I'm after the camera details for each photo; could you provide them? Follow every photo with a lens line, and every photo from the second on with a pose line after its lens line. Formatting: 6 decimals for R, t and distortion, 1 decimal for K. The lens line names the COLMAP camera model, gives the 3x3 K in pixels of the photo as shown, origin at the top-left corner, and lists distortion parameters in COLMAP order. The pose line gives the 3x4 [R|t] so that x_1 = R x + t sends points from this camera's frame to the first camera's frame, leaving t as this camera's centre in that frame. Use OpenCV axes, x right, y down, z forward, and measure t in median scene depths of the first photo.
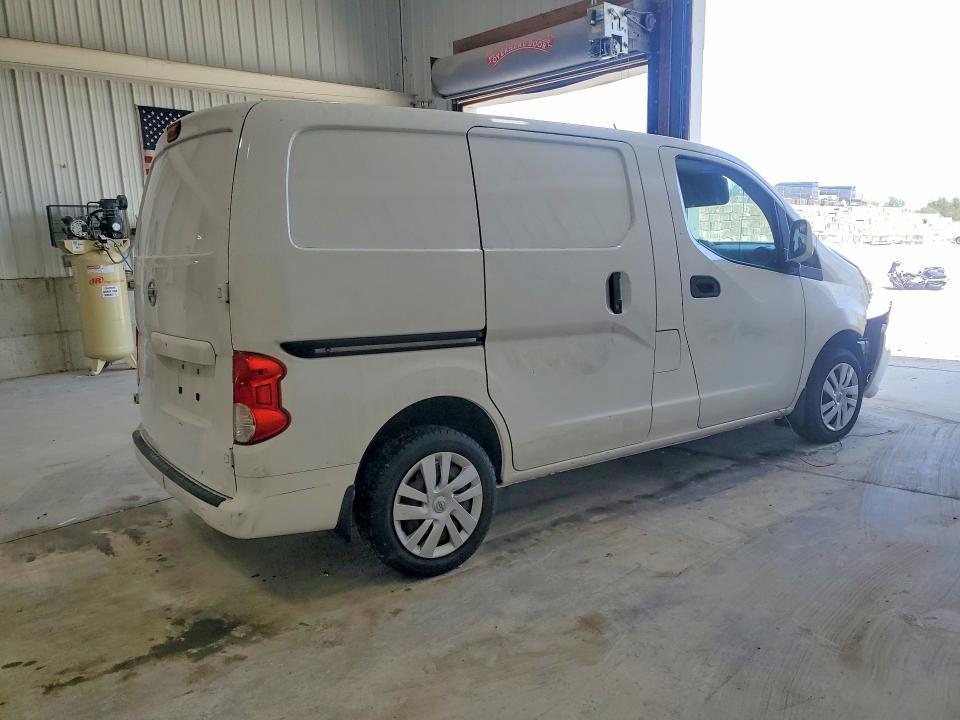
lens RADIAL K [[717.0, 0, 480.0], [0, 717.0, 360.0], [0, 0, 1]] dist [0.037273, 0.000782]
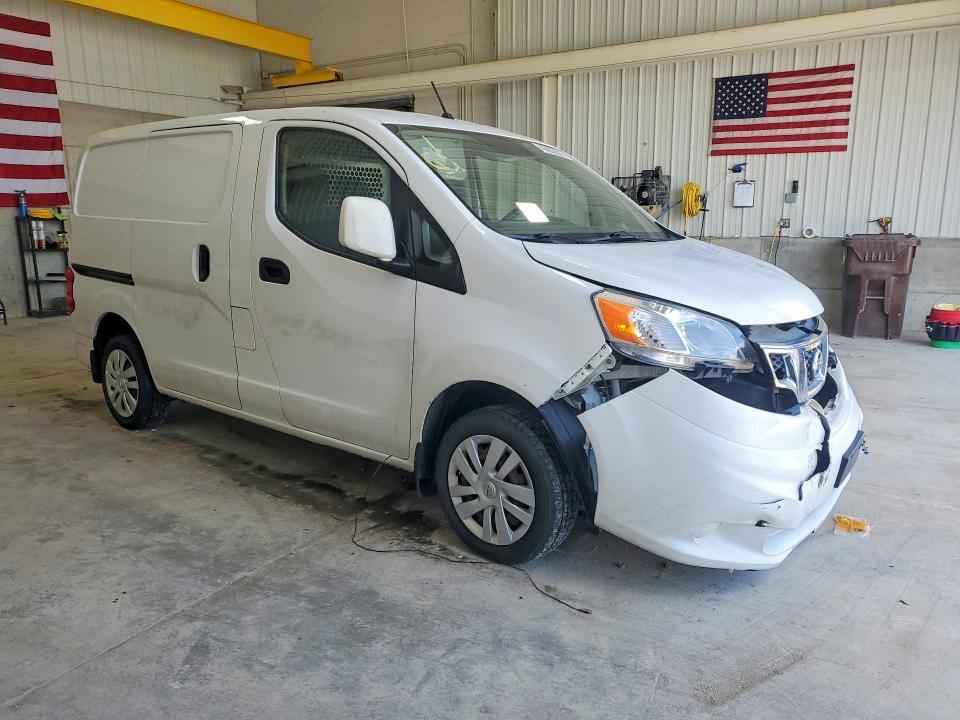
lens RADIAL K [[725.9, 0, 480.0], [0, 725.9, 360.0], [0, 0, 1]] dist [0.009562, 0.005058]
pose [[0.289770, 0.215871, -0.932434, 1.199539], [-0.167327, 0.970654, 0.172720, -0.183566], [0.942356, 0.105972, 0.317387, 0.905269]]
